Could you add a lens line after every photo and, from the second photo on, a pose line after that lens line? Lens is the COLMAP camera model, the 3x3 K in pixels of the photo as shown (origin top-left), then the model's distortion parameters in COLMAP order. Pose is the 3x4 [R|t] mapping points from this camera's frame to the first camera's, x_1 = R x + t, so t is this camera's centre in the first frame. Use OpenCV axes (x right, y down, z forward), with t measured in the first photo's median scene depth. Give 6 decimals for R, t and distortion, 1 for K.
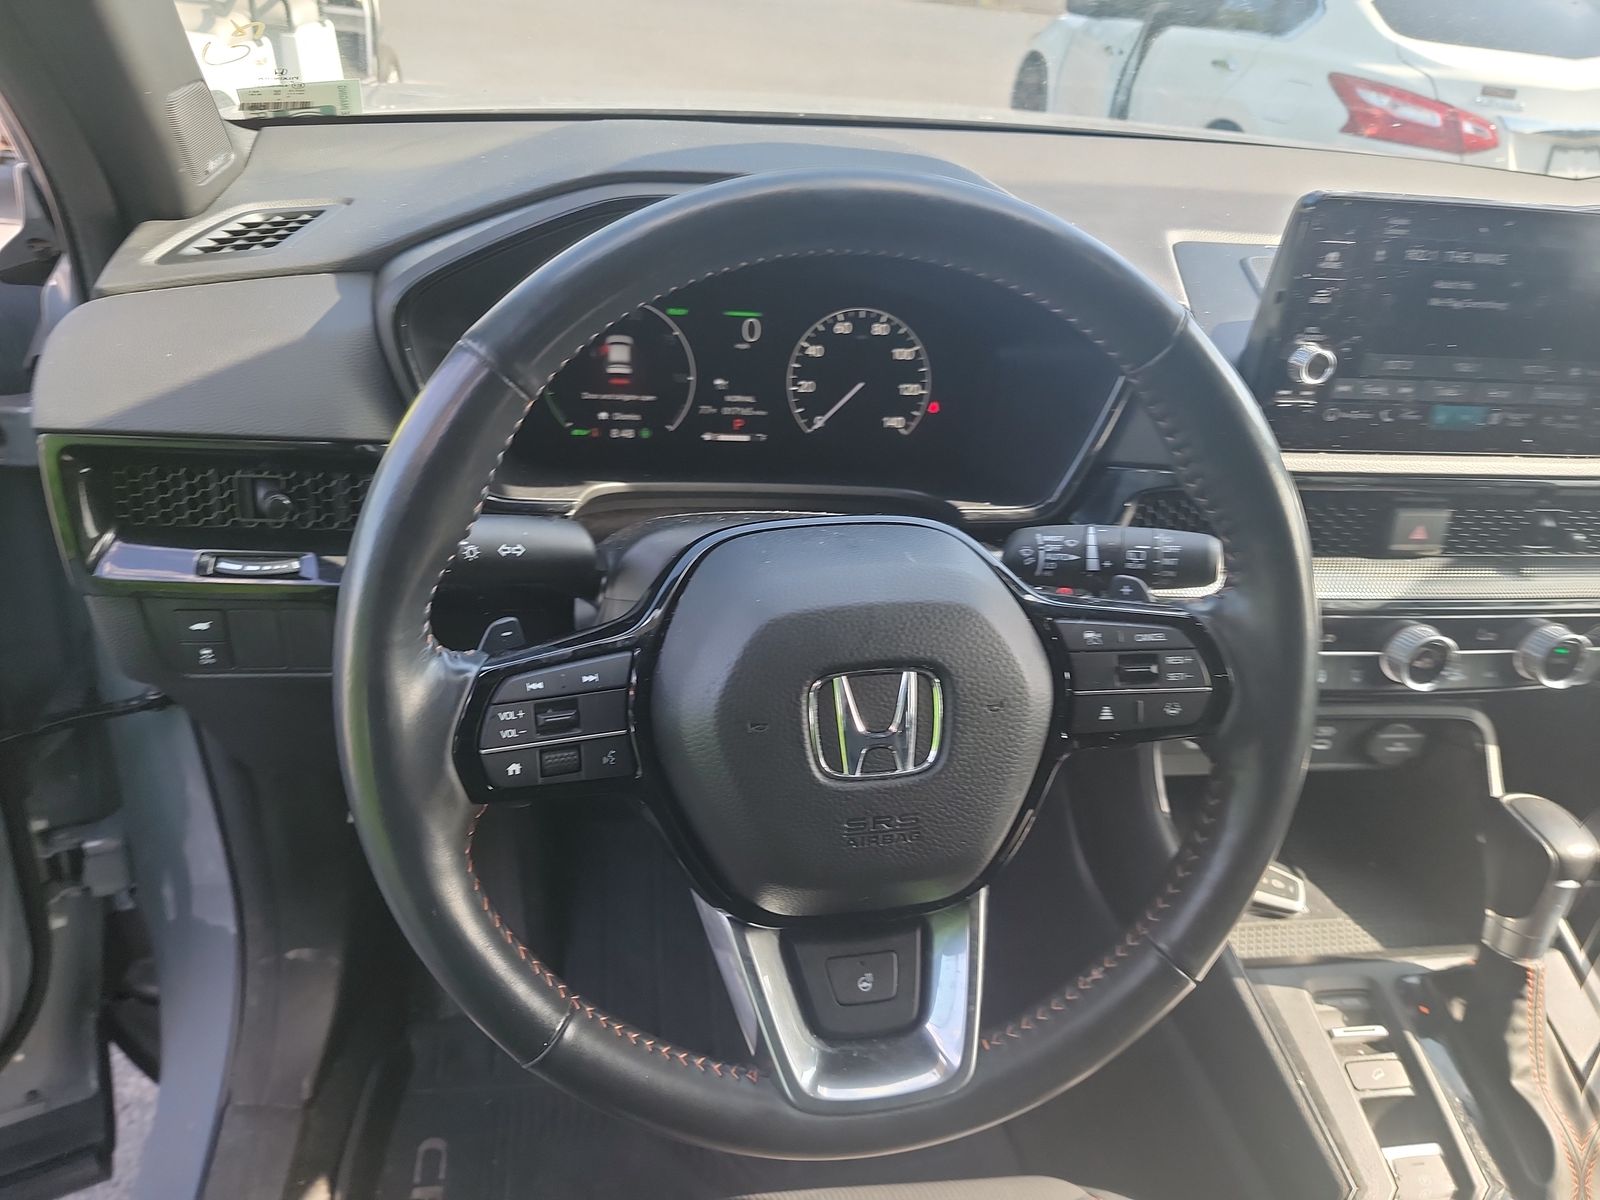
lens RADIAL K [[1111.3, 0, 800.0], [0, 1111.3, 600.0], [0, 0, 1]] dist [0.042550, -0.030221]
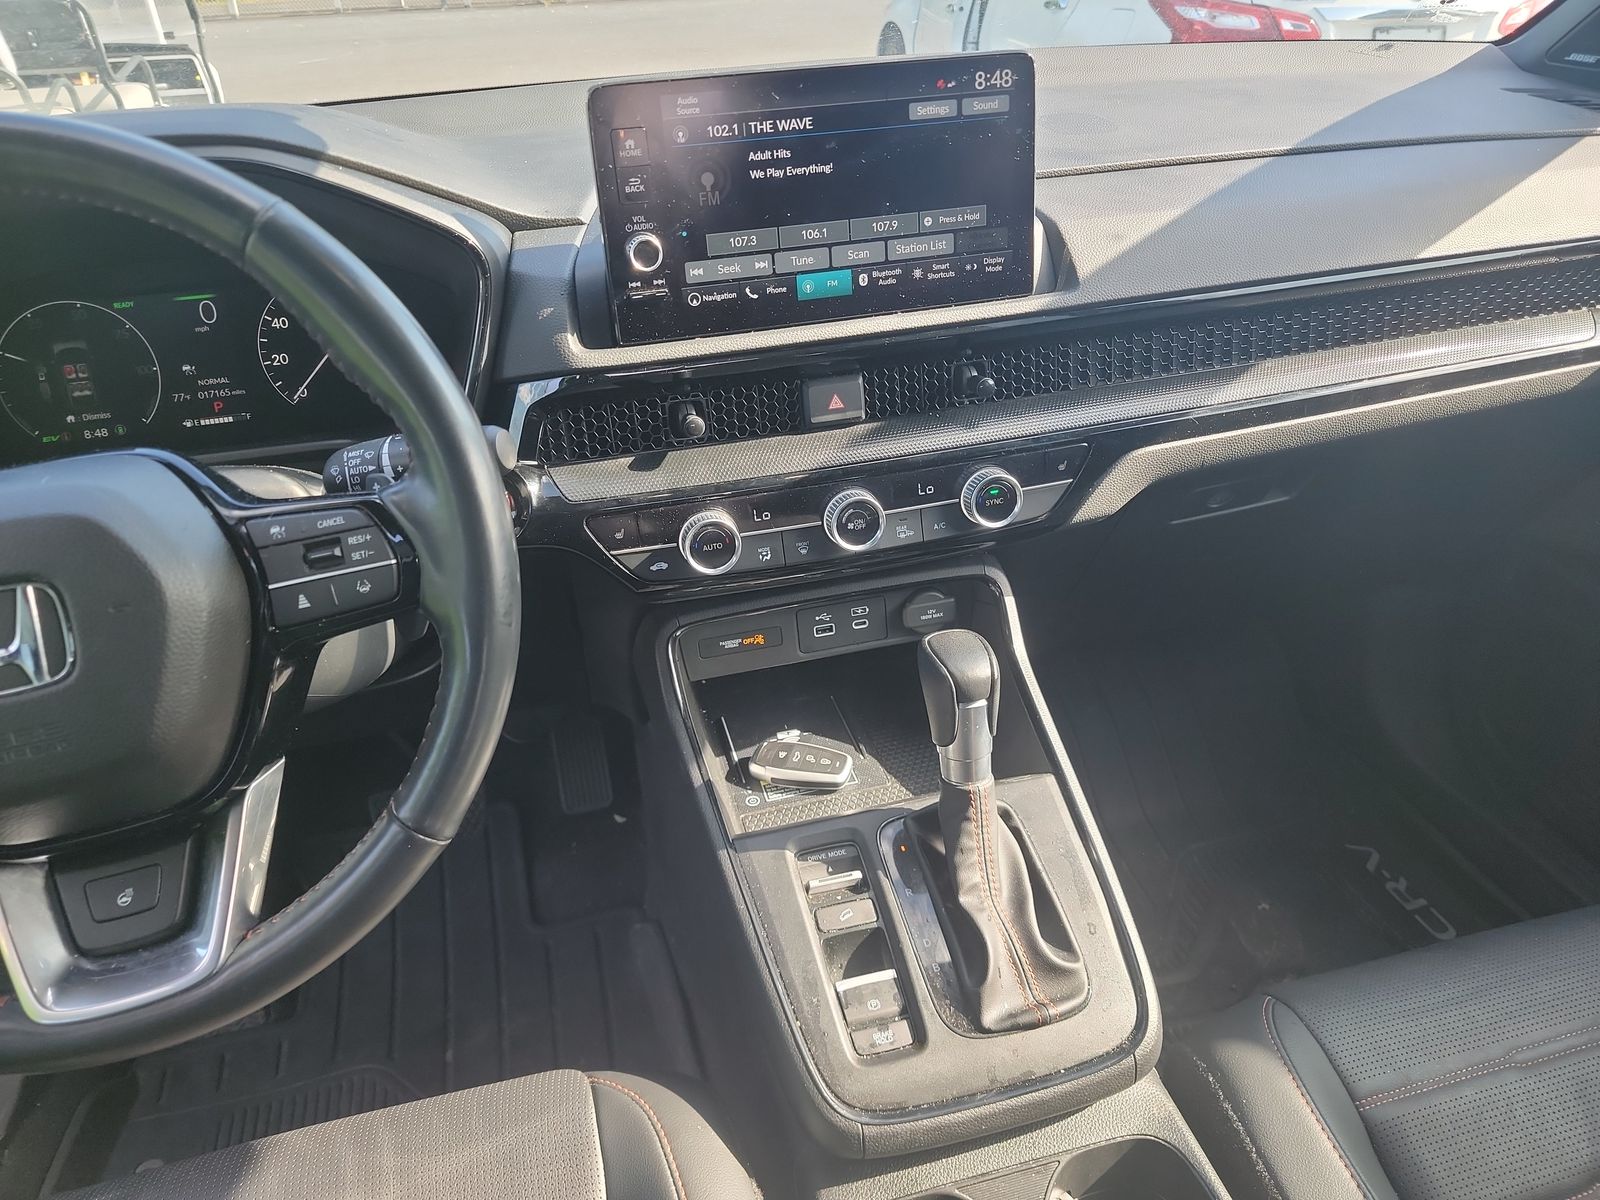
lens RADIAL K [[1102.3, 0, 804.9], [0, 1102.3, 621.9], [0, 0, 1]] dist [0.040554, -0.005008]
pose [[0.985990, -0.166596, 0.008274, 0.479602], [0.166450, 0.985920, 0.016021, 0.120285], [-0.010827, -0.014420, 0.999837, -0.027654]]
